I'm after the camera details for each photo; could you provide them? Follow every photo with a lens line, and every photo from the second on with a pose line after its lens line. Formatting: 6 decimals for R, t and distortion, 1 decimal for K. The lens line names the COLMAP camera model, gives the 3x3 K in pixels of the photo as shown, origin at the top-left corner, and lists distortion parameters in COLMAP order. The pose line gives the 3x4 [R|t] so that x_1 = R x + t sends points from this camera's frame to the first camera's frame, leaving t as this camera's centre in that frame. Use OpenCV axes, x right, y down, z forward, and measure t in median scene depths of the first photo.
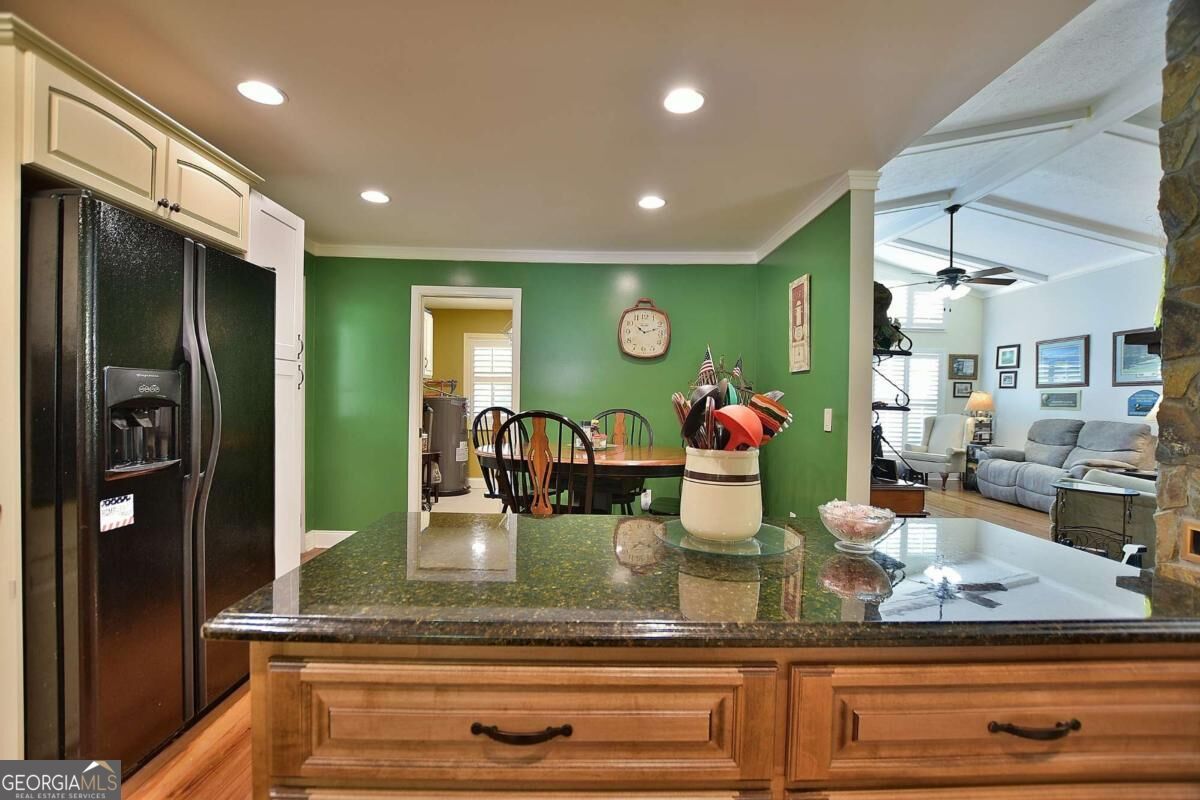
lens RADIAL K [[506.3, 0, 594.0], [0, 506.3, 396.4], [0, 0, 1]] dist [-0.002554, -0.000210]
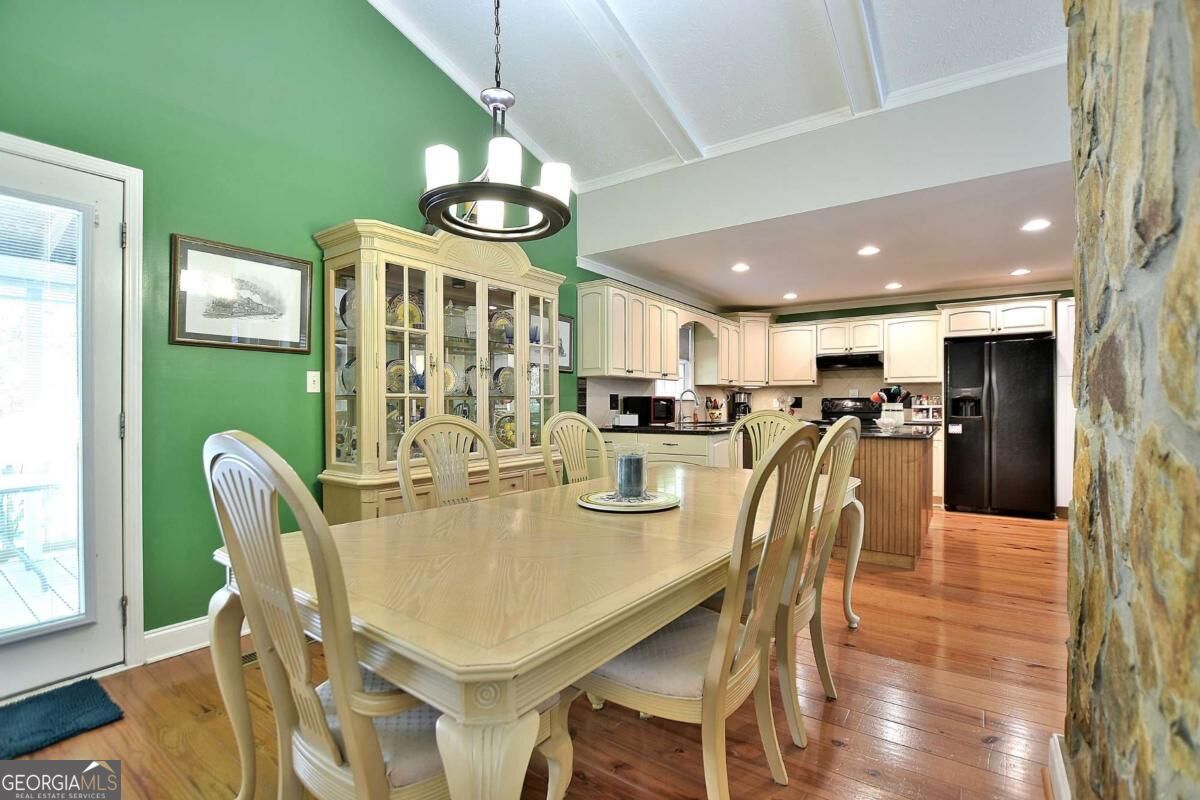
lens RADIAL K [[536.1, 0, 599.1], [0, 536.1, 401.6], [0, 0, 1]] dist [-0.028488, 0.003005]
pose [[-0.596626, -0.016217, -0.802355, 3.374078], [-0.023425, 0.999722, -0.002788, 0.105612], [0.802177, 0.017132, -0.596840, 1.157363]]
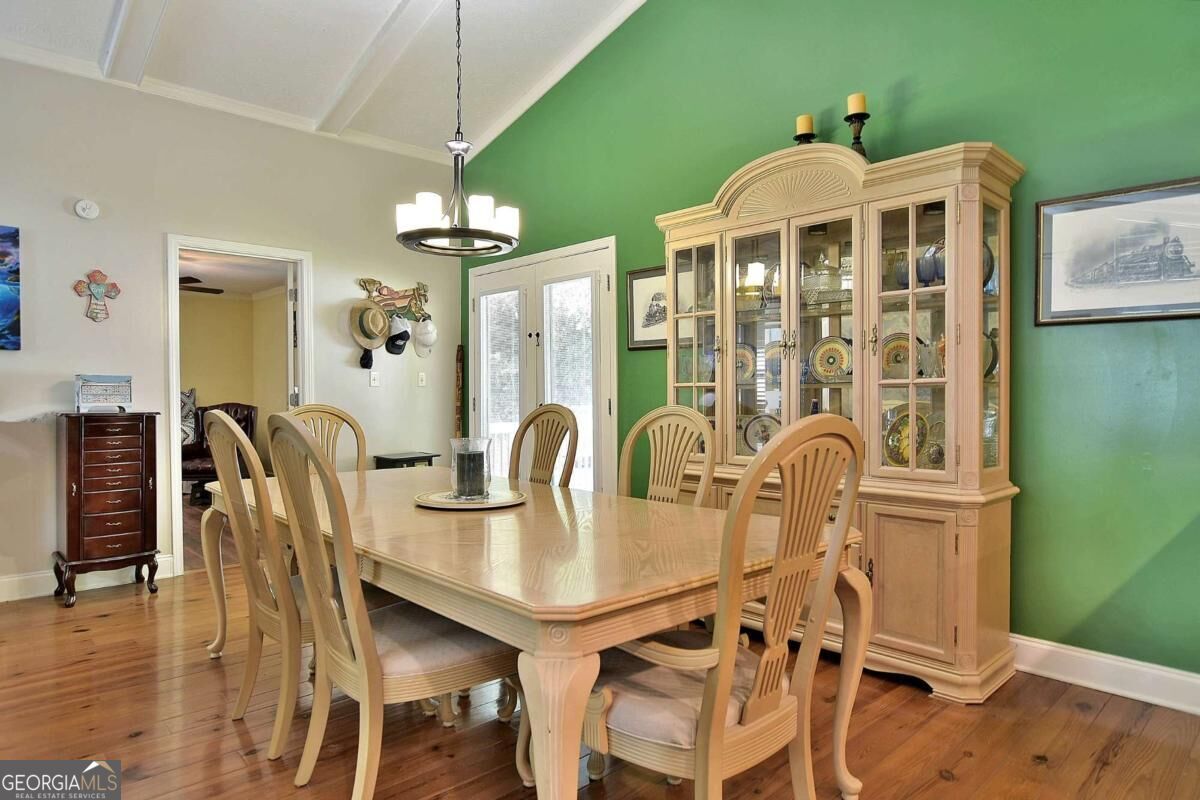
lens RADIAL K [[703.0, 0, 597.9], [0, 703.0, 403.3], [0, 0, 1]] dist [-0.016337, 0.004118]
pose [[-0.682003, -0.024051, 0.730954, 0.879725], [0.006194, 0.999233, 0.038657, 0.065345], [-0.731323, 0.030891, -0.681331, 1.301817]]
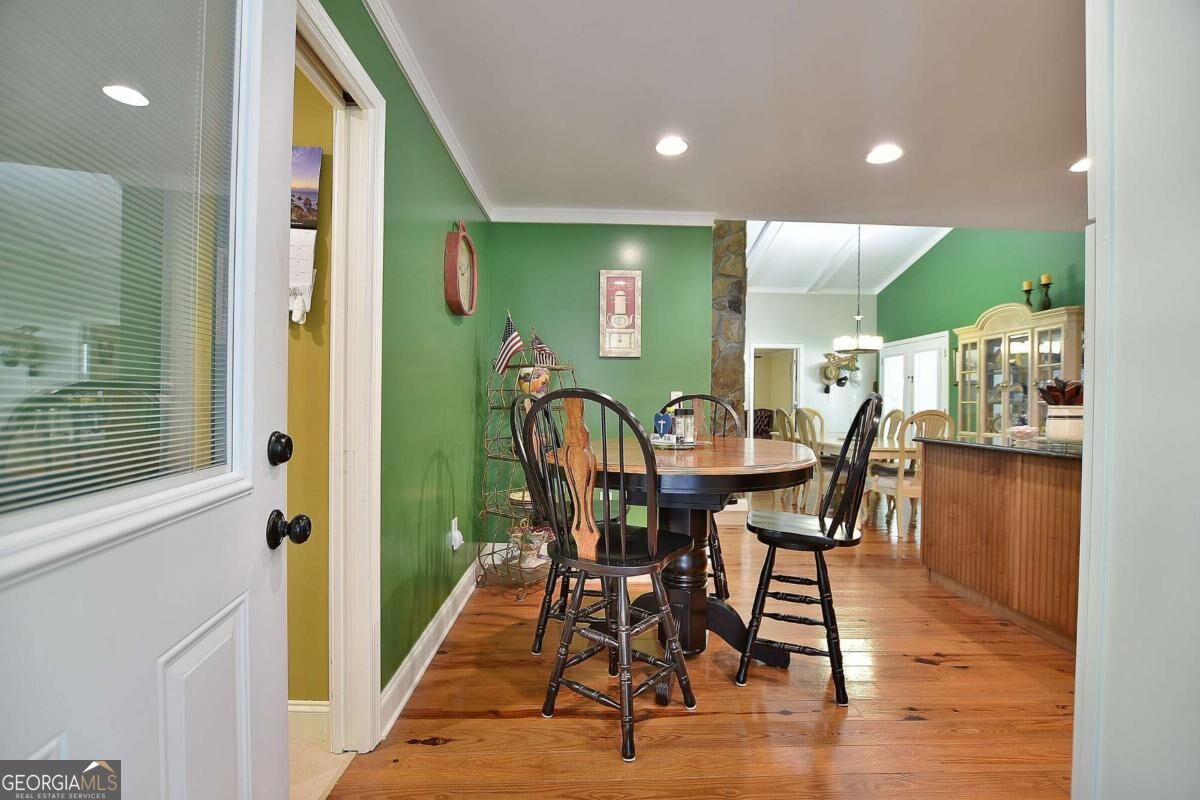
lens RADIAL K [[536.1, 0, 597.5], [0, 536.1, 406.7], [0, 0, 1]] dist [-0.028488, 0.003005]
pose [[-0.010491, -0.021216, 0.999720, -1.593954], [0.006799, 0.999750, 0.021288, 0.025223], [-0.999922, 0.007021, -0.010345, 2.337616]]
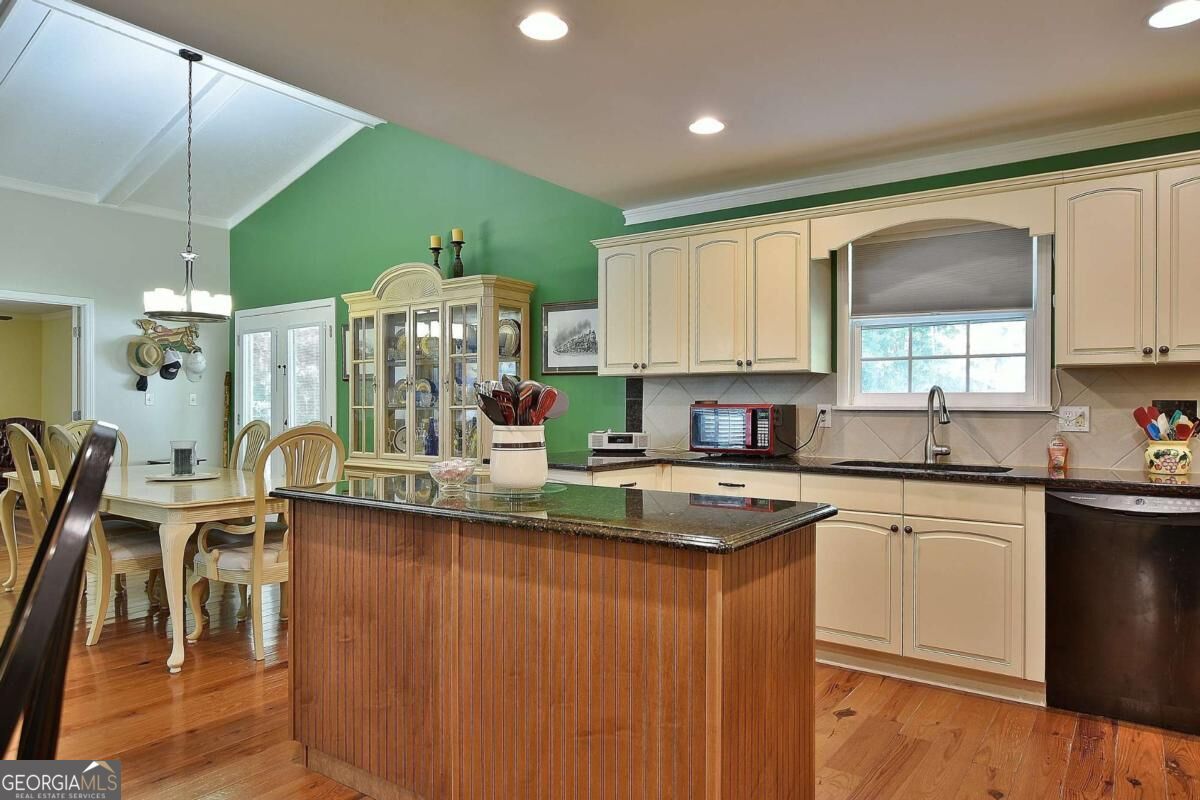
lens RADIAL K [[759.0, 0, 595.1], [0, 759.0, 403.6], [0, 0, 1]] dist [-0.001451, 0.002772]
pose [[-0.797423, -0.014216, 0.603253, -0.833687], [-0.001470, 0.999765, 0.021616, -0.005485], [-0.603418, 0.016350, -0.797257, 1.814382]]
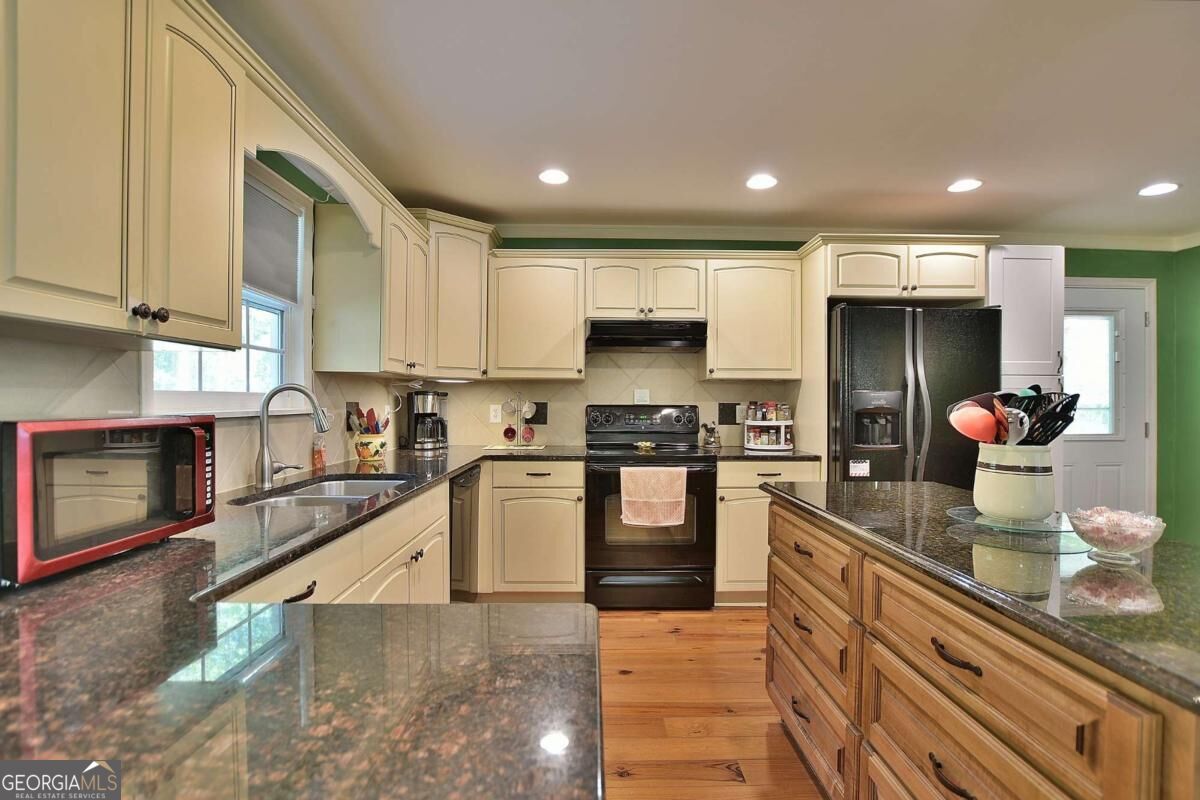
lens RADIAL K [[570.0, 0, 600.4], [0, 570.0, 399.7], [0, 0, 1]] dist [-0.027675, 0.000080]
pose [[-0.007921, -0.013438, -0.999878, 1.109230], [-0.023678, 0.999632, -0.013247, 0.026395], [0.999688, 0.023570, -0.008236, 0.054054]]
